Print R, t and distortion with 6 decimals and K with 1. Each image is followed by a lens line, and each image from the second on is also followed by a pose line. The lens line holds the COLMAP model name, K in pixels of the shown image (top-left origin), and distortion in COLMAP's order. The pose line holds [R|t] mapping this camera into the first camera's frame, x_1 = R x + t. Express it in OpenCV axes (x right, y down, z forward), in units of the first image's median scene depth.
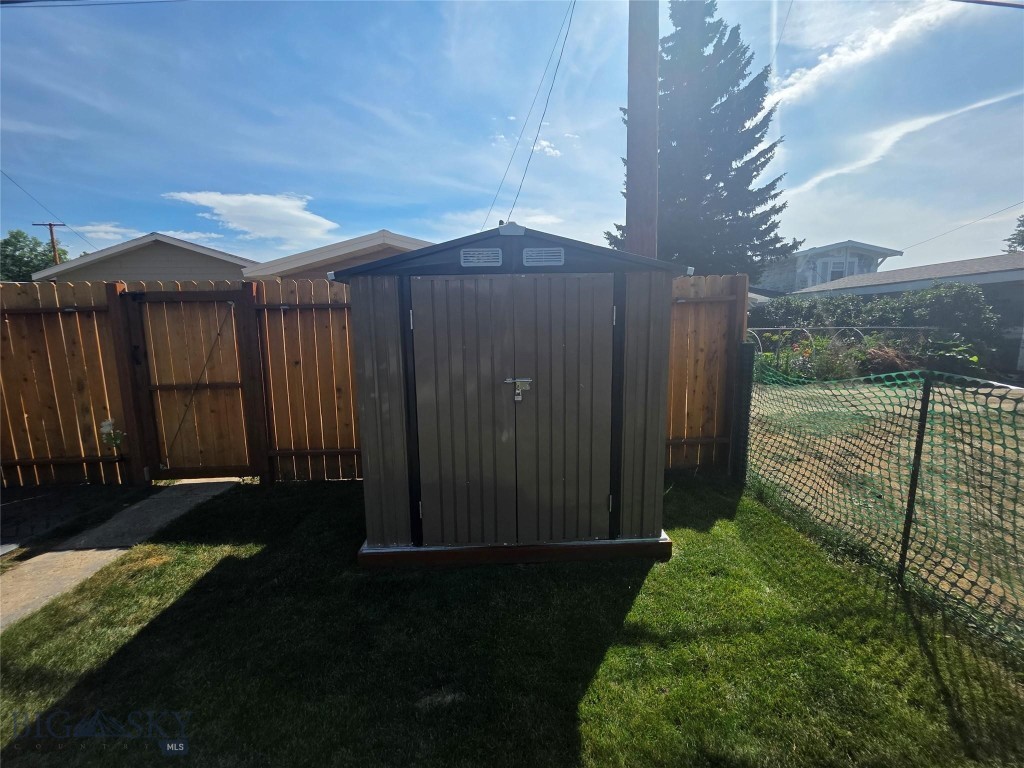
lens RADIAL K [[412.7, 0, 515.1], [0, 412.7, 387.4], [0, 0, 1]] dist [-0.001755, -0.000225]
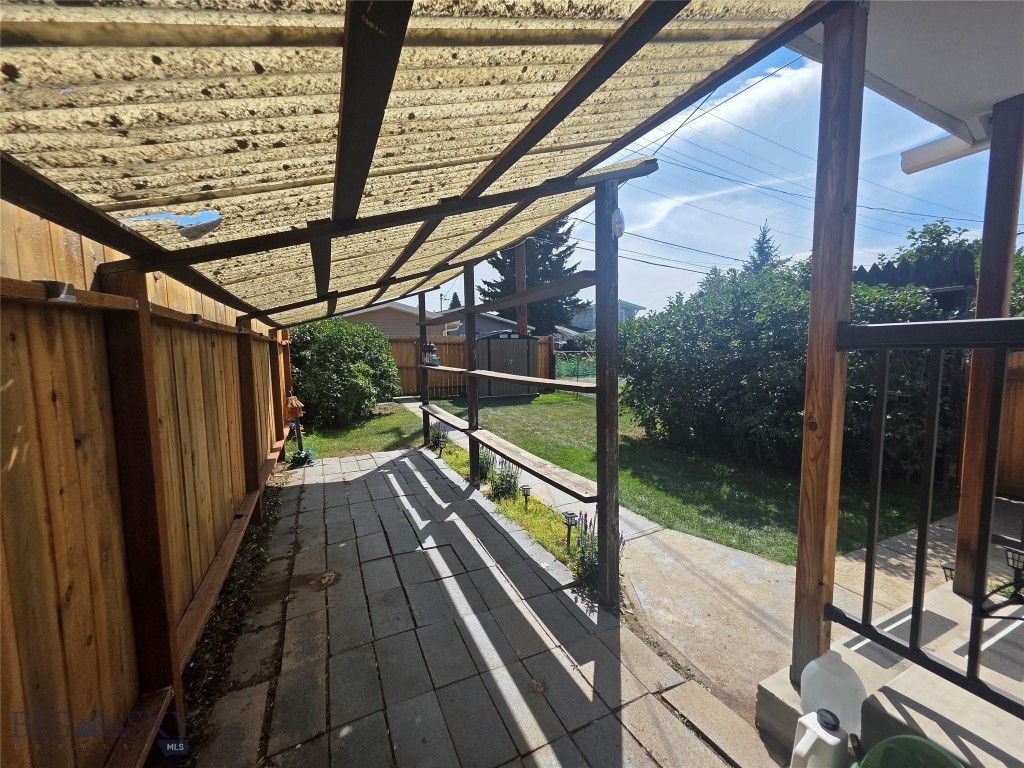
lens RADIAL K [[412.7, 0, 512.9], [0, 412.7, 385.3], [0, 0, 1]] dist [-0.001755, -0.000225]
pose [[0.936177, -0.022184, 0.350828, -0.213598], [0.043123, 0.997716, -0.051986, 0.066897], [-0.348874, 0.063797, 0.934996, -0.454608]]
